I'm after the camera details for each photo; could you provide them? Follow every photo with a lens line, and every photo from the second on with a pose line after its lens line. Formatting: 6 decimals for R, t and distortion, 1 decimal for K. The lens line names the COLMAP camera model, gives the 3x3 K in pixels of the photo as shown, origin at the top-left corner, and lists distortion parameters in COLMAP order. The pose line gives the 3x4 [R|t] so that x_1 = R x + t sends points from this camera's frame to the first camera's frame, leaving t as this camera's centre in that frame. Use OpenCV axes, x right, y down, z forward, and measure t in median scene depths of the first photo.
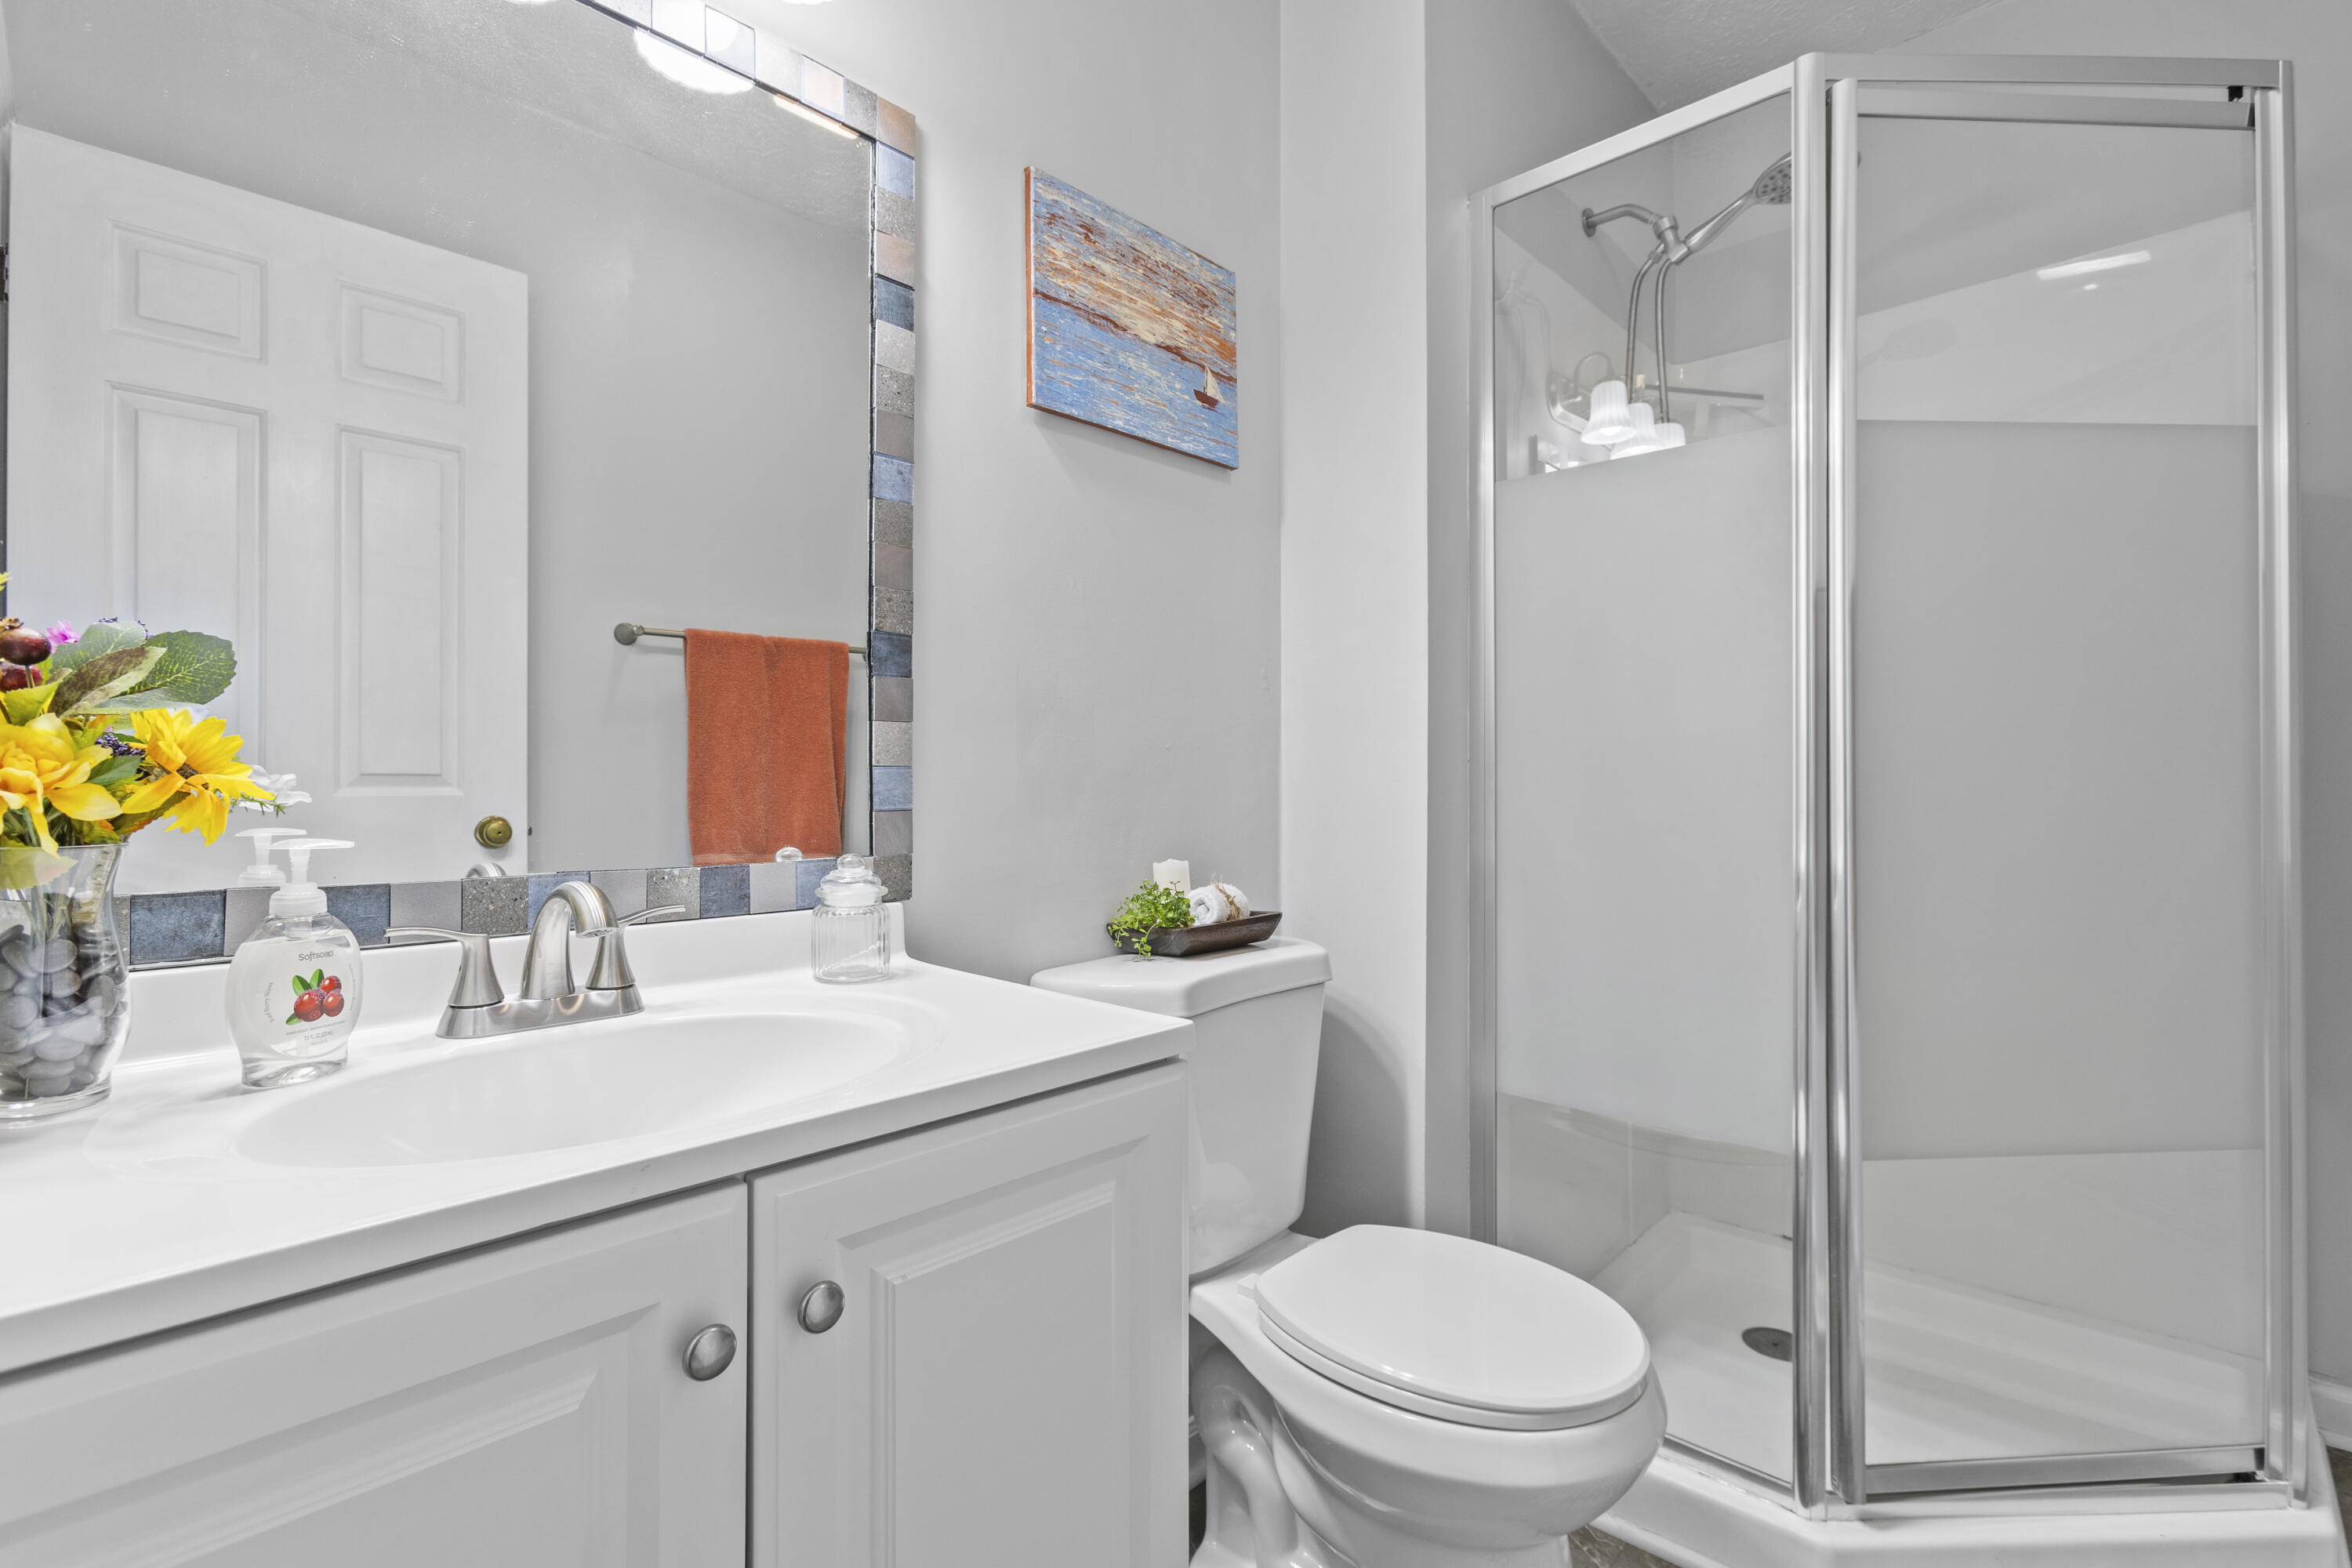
lens RADIAL K [[1068.7, 0, 1176.0], [0, 1068.7, 784.0], [0, 0, 1]] dist [-0.008938, 0.007047]
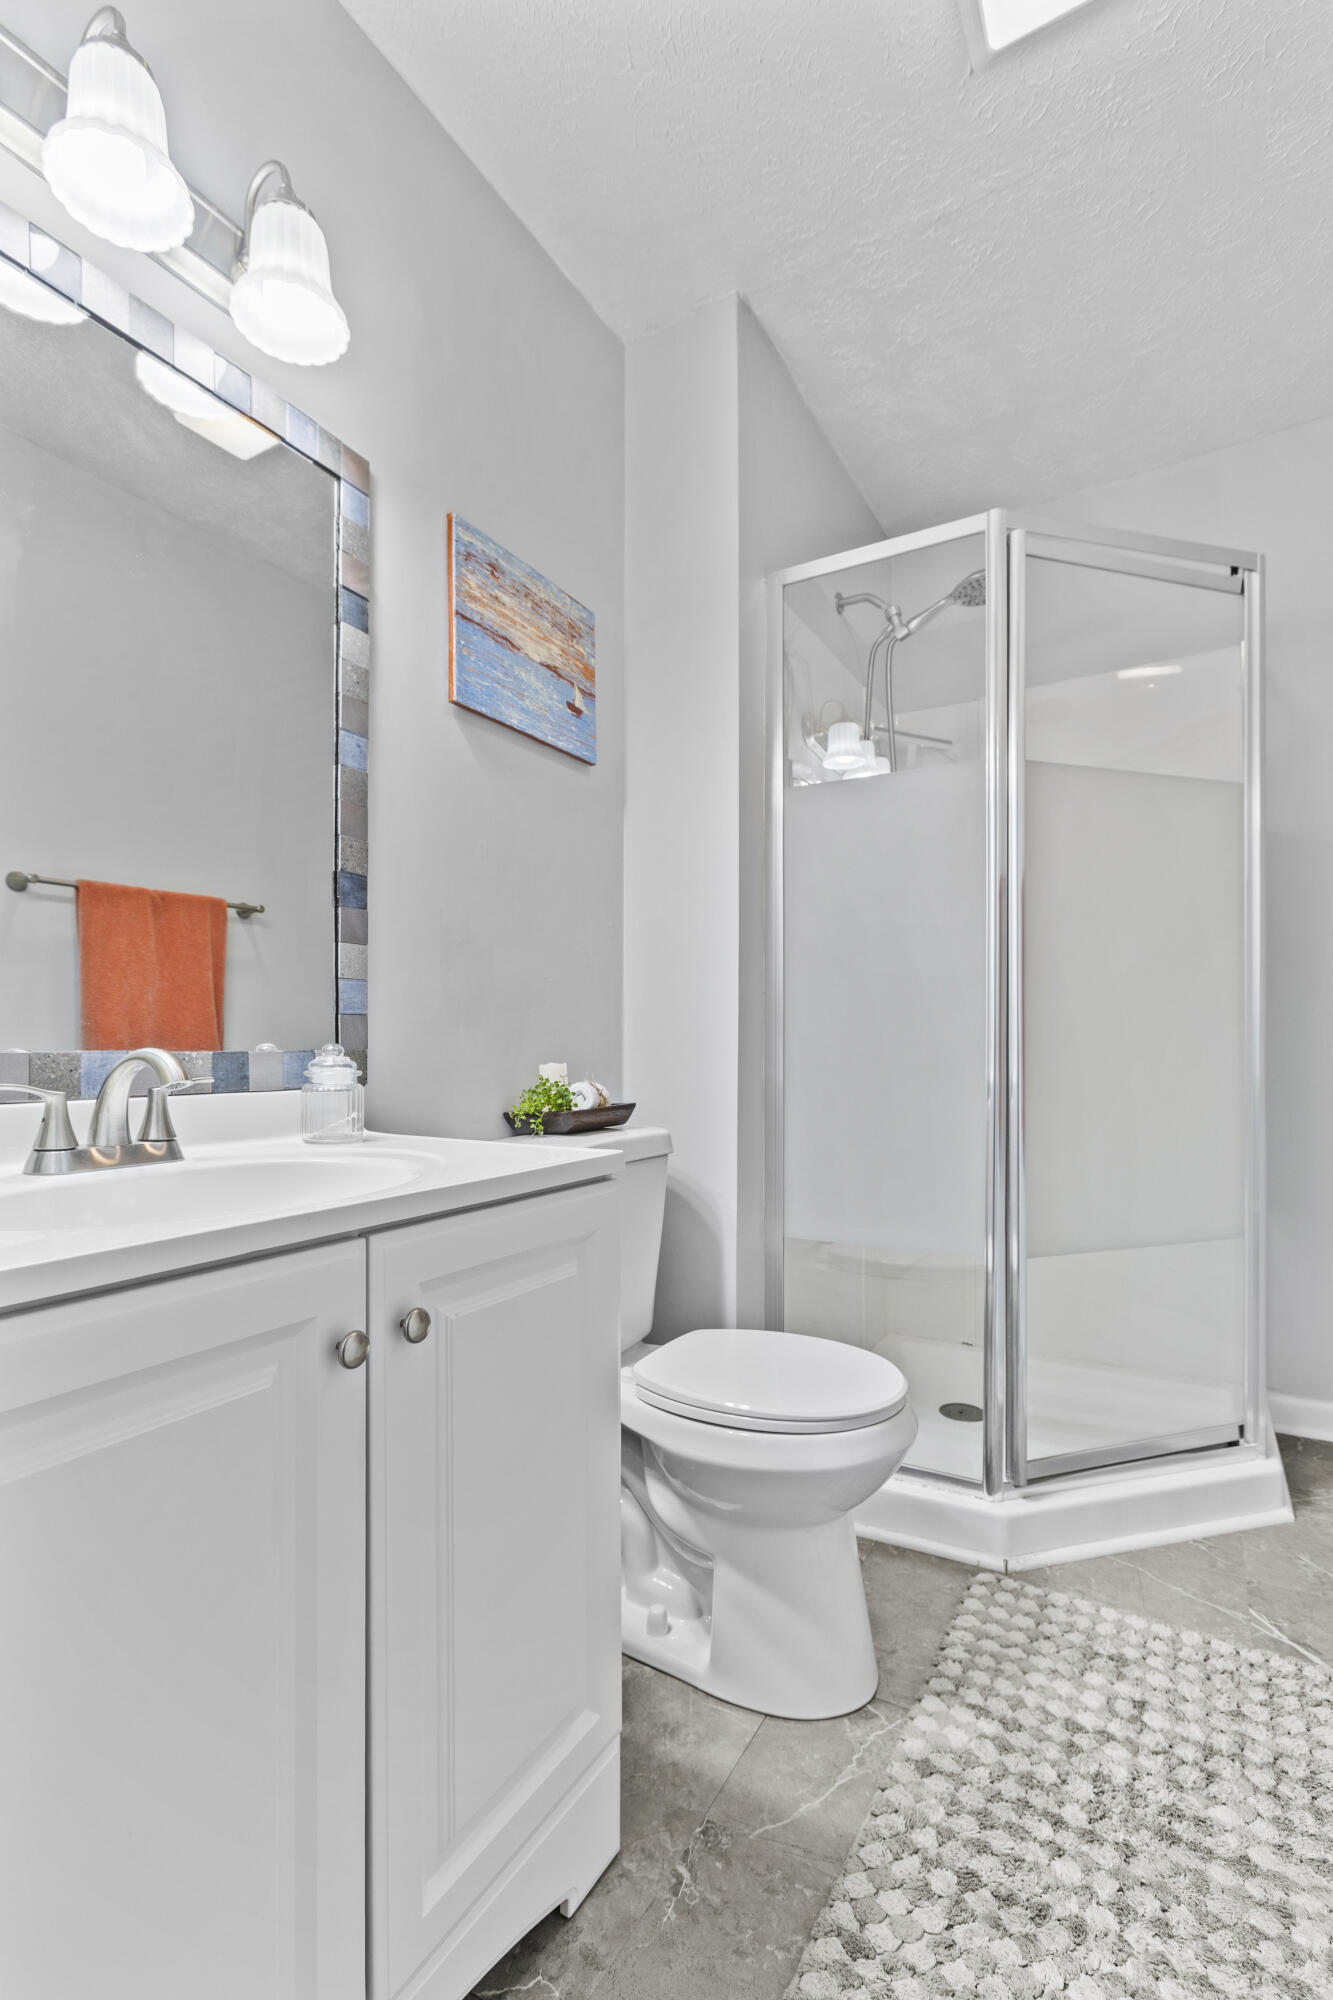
lens RADIAL K [[908.8, 0, 672.1], [0, 908.8, 1055.7], [0, 0, 1]] dist [-0.008938, 0.007047]
pose [[0.972568, -0.001447, 0.232616, -0.128332], [-0.000890, 0.999950, 0.009943, 0.054362], [-0.232619, -0.009877, 0.972518, -0.113230]]
